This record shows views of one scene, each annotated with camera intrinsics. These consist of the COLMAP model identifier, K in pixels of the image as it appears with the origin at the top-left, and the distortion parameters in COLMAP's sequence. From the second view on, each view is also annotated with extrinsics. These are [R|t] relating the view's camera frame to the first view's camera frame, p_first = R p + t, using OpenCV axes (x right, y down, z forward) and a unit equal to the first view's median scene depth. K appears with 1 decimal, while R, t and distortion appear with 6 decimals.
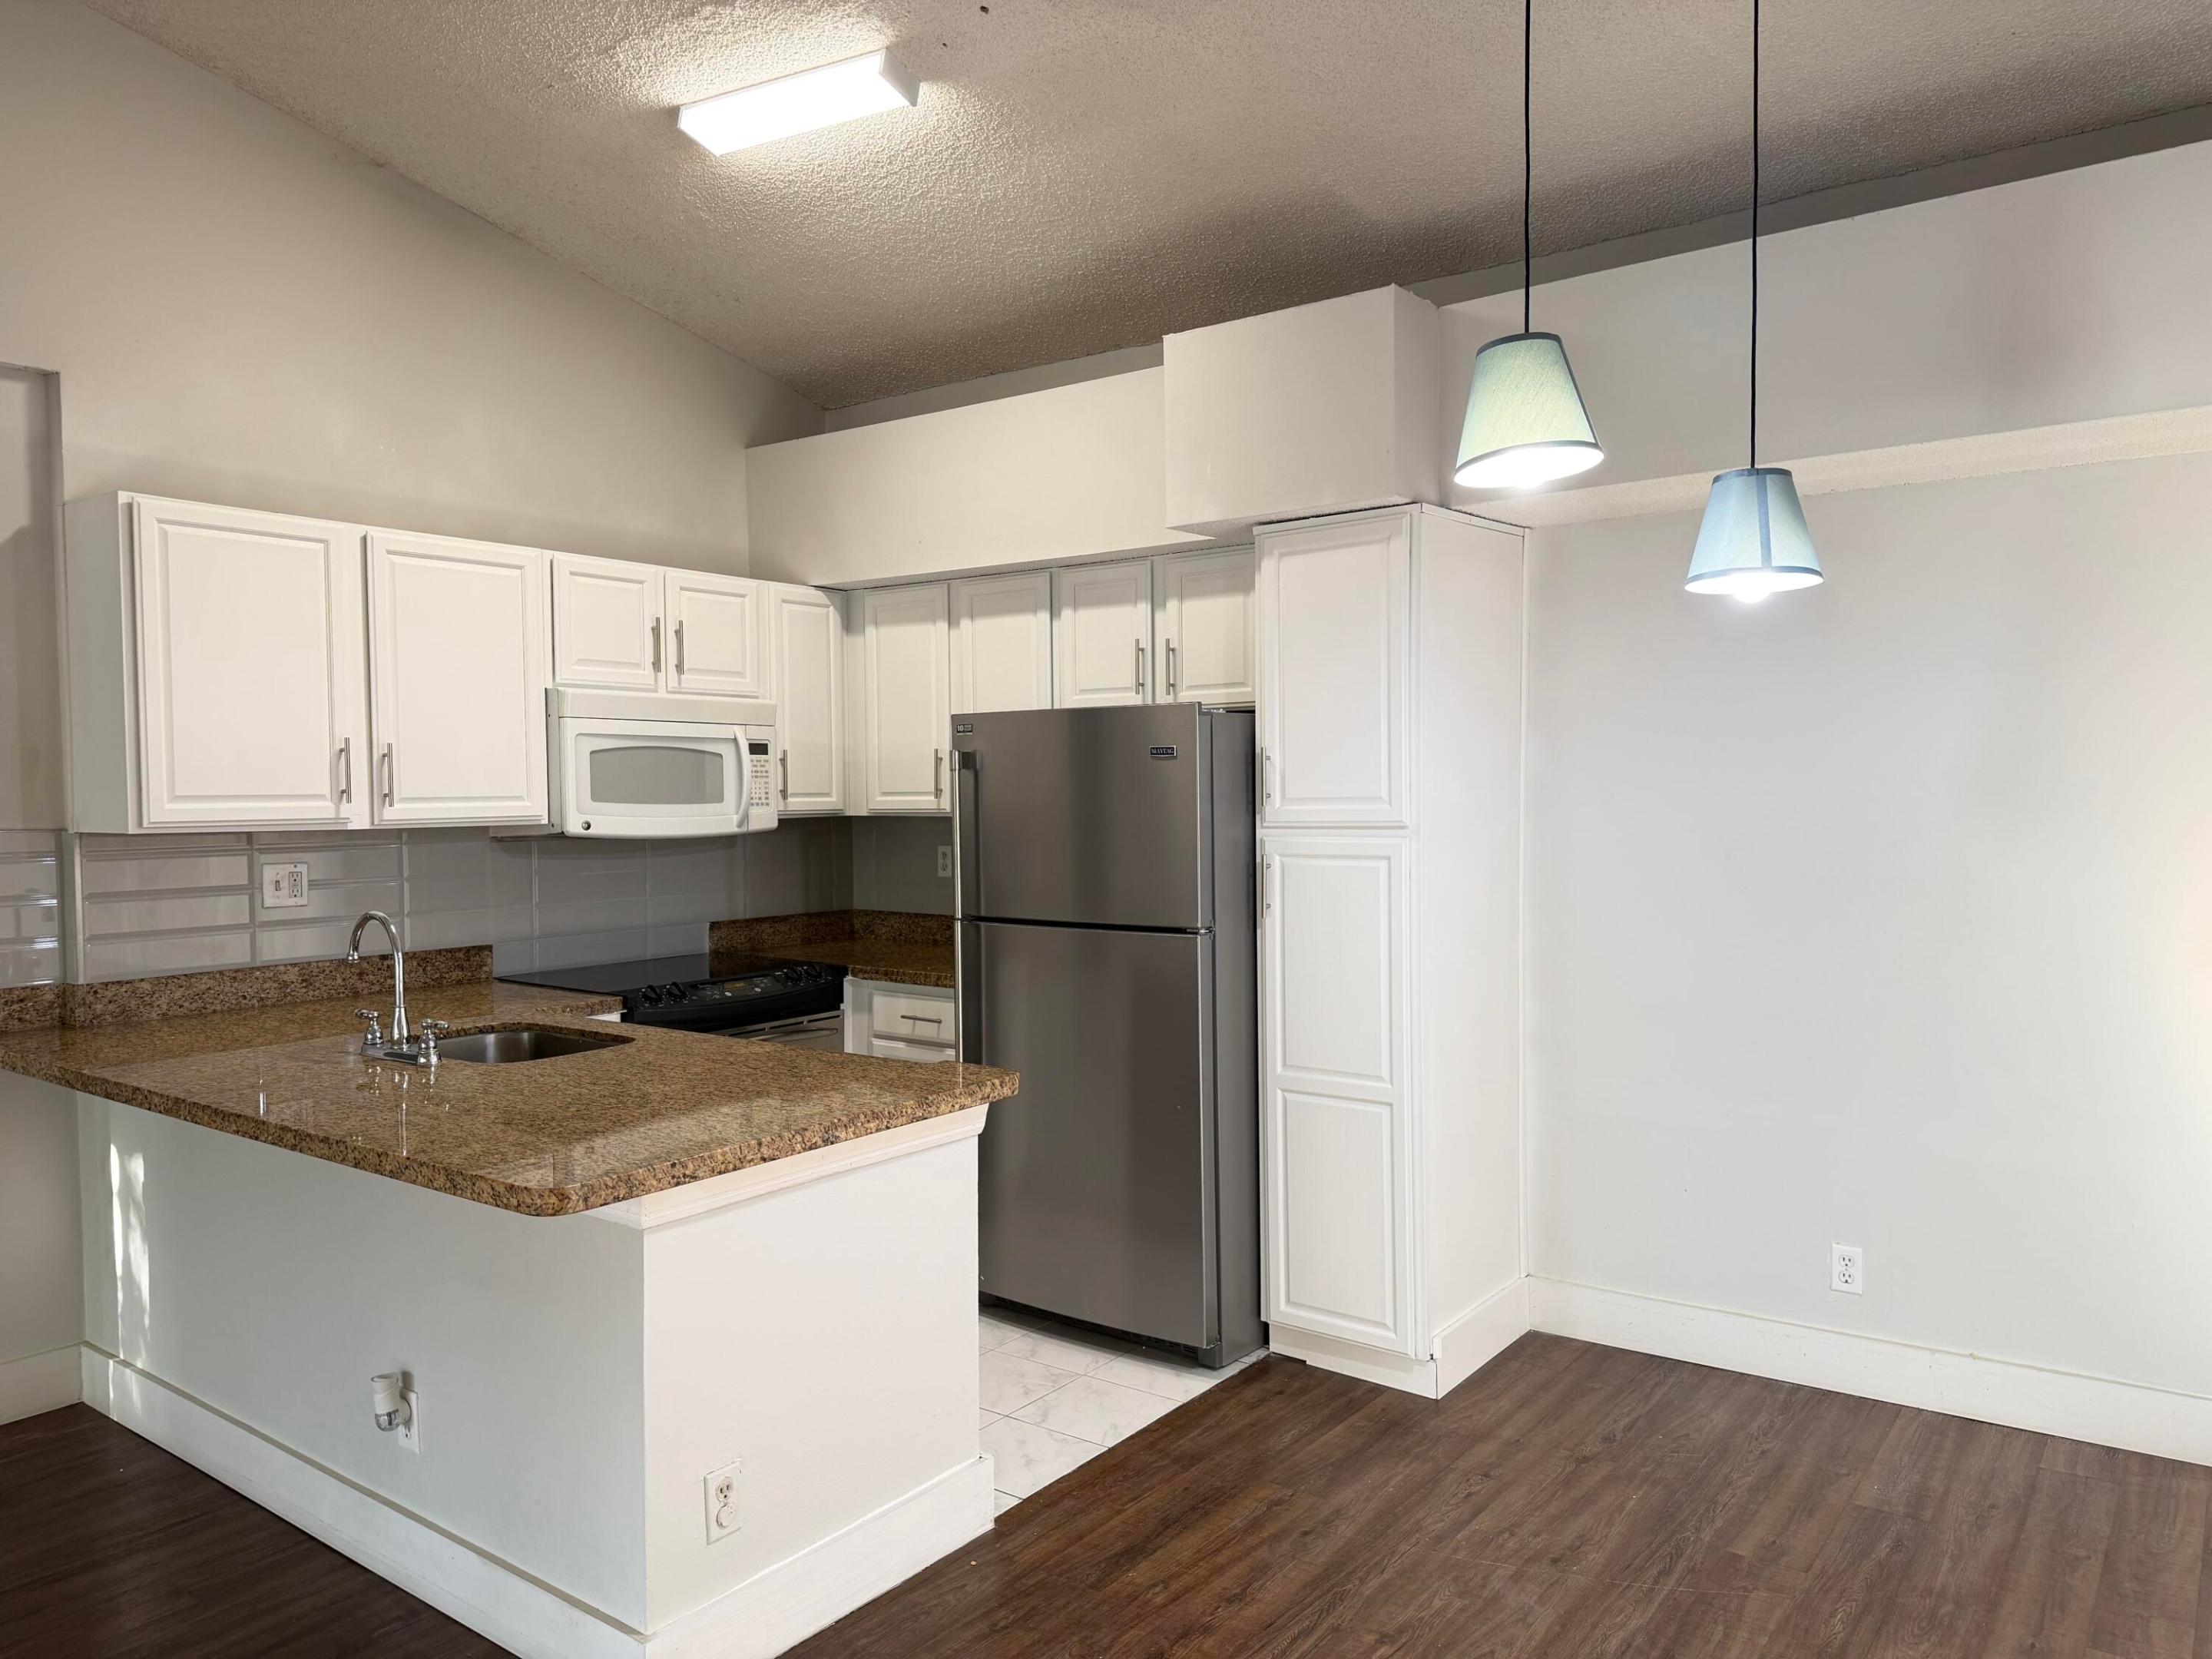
lens RADIAL K [[1539.6, 0, 1106.0], [0, 1539.6, 829.5], [0, 0, 1]] dist [0.213722, -0.318277]
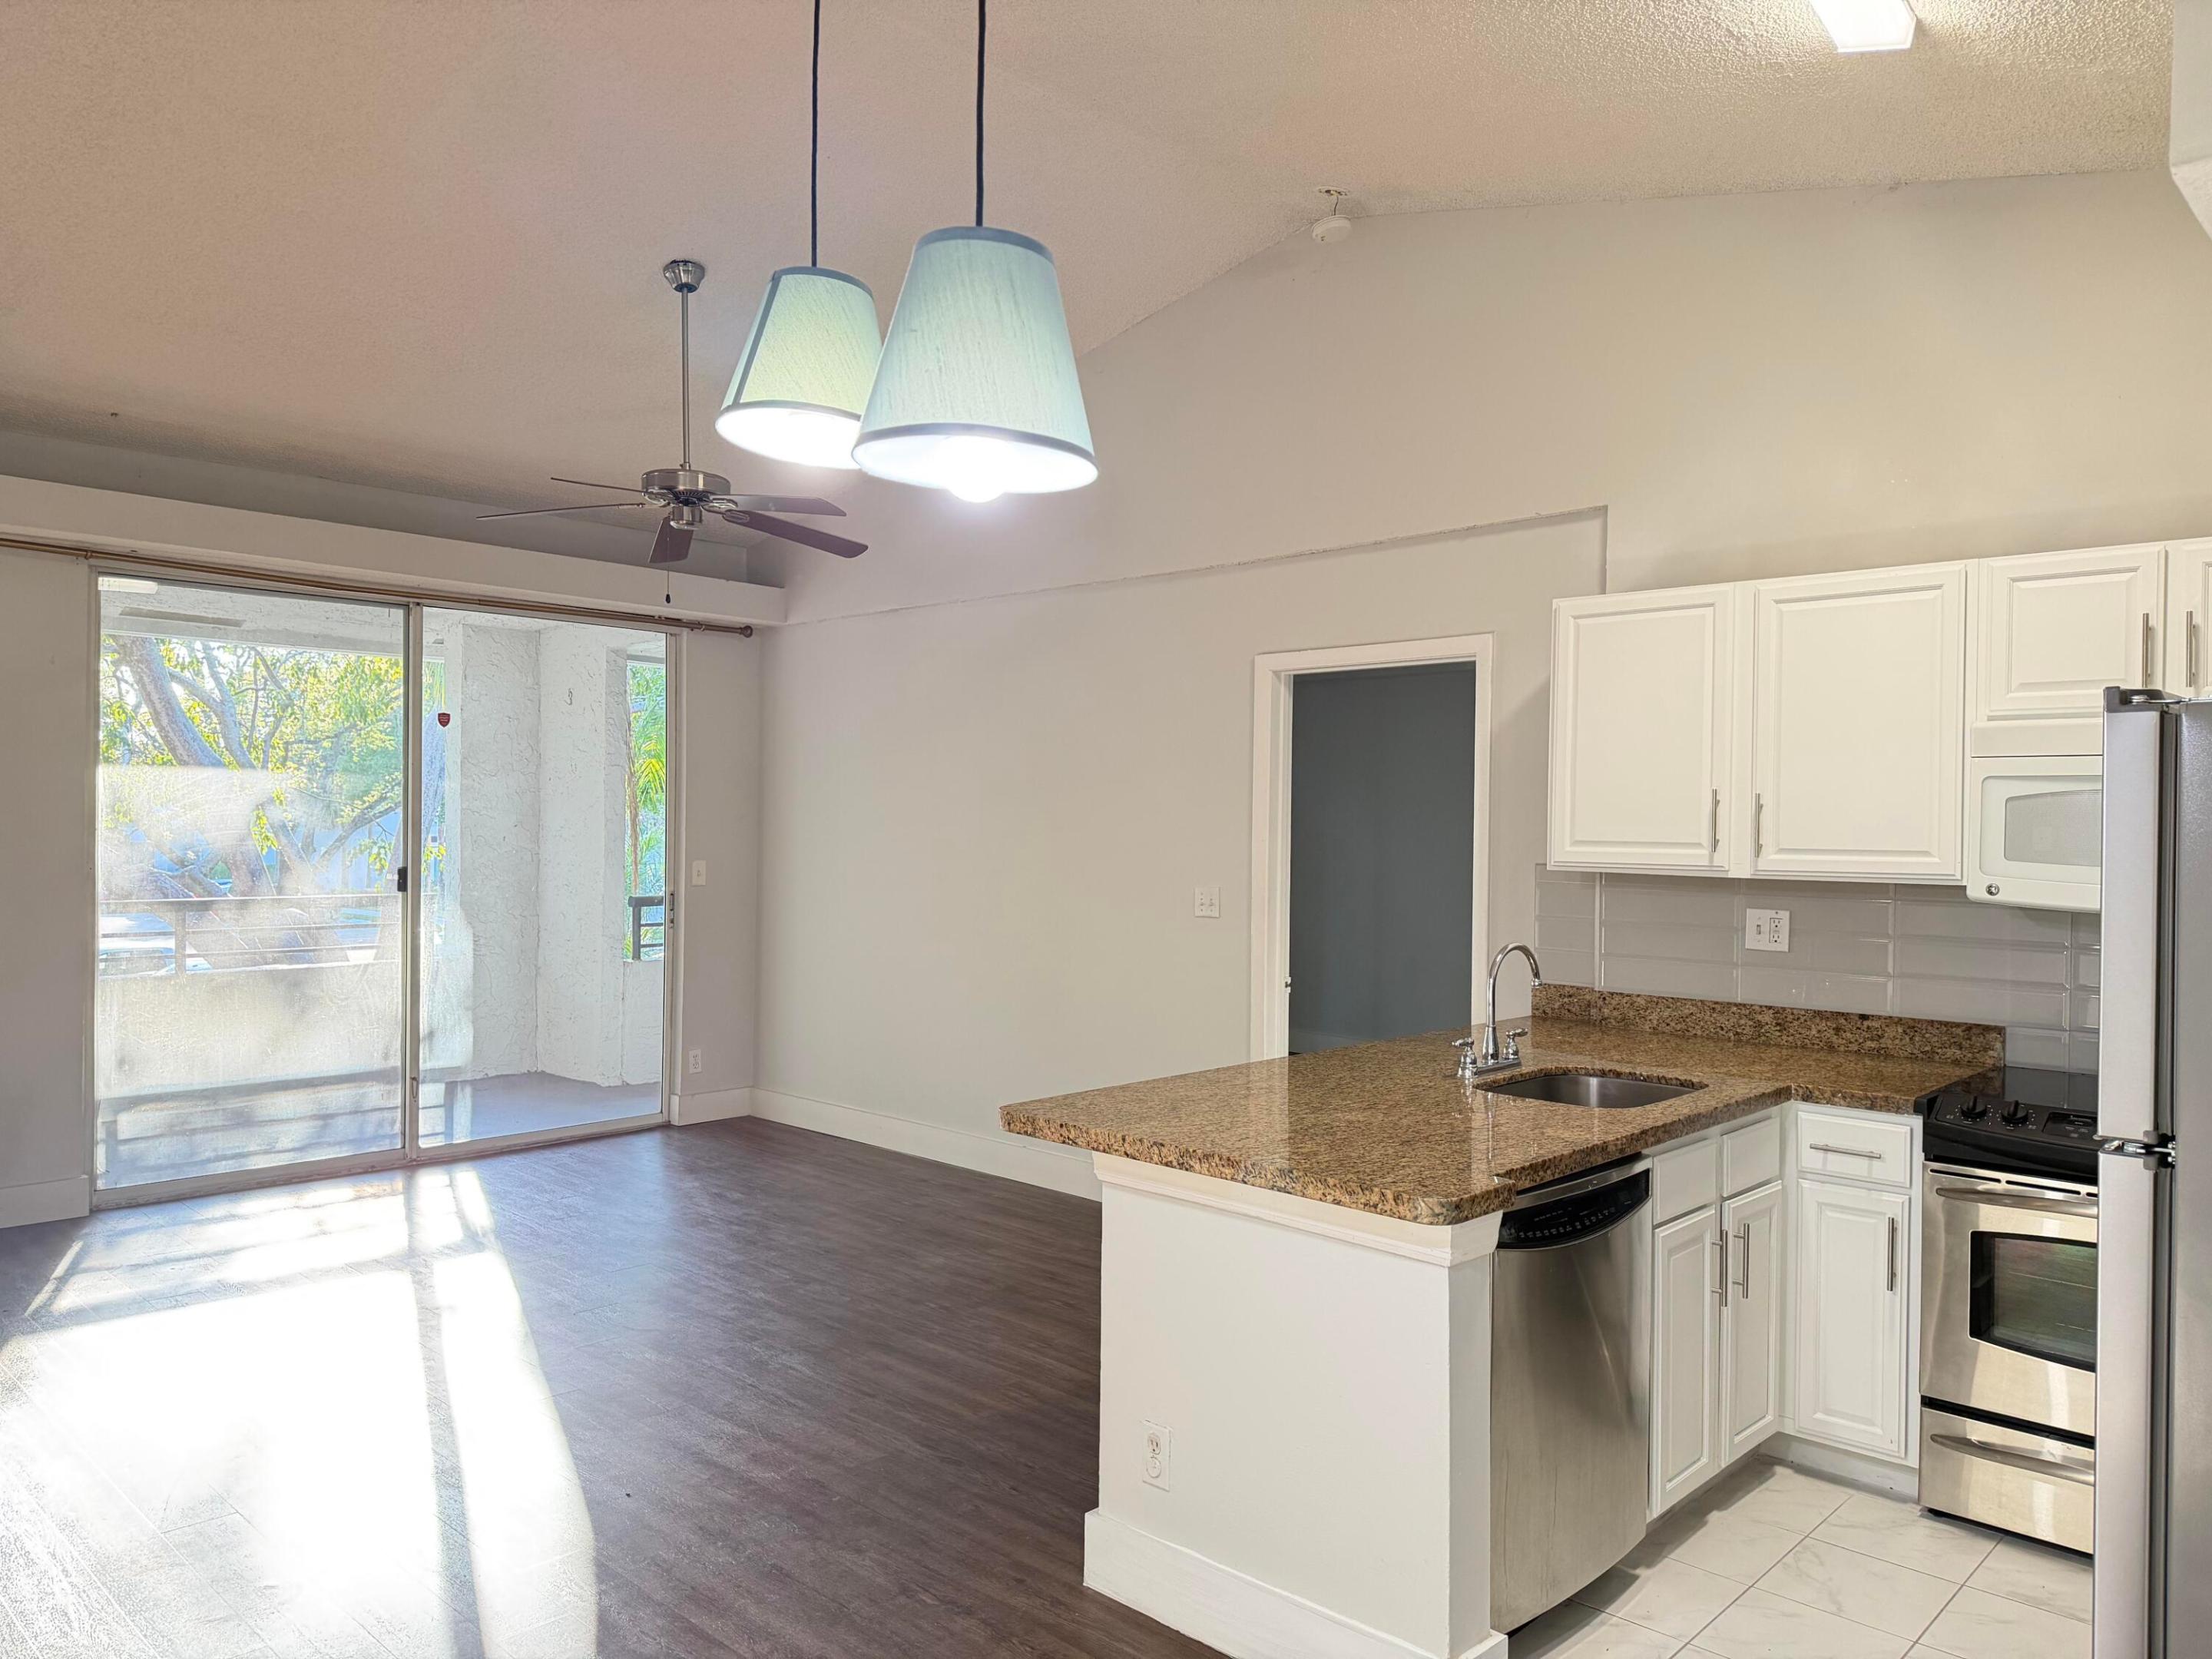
lens RADIAL K [[1539.6, 0, 1106.0], [0, 1539.6, 829.5], [0, 0, 1]] dist [0.213722, -0.318277]
pose [[-0.092397, 0.009839, -0.995674, 0.579038], [-0.042195, 0.999014, 0.013788, -0.028013], [0.994828, 0.043287, -0.091891, 0.678513]]
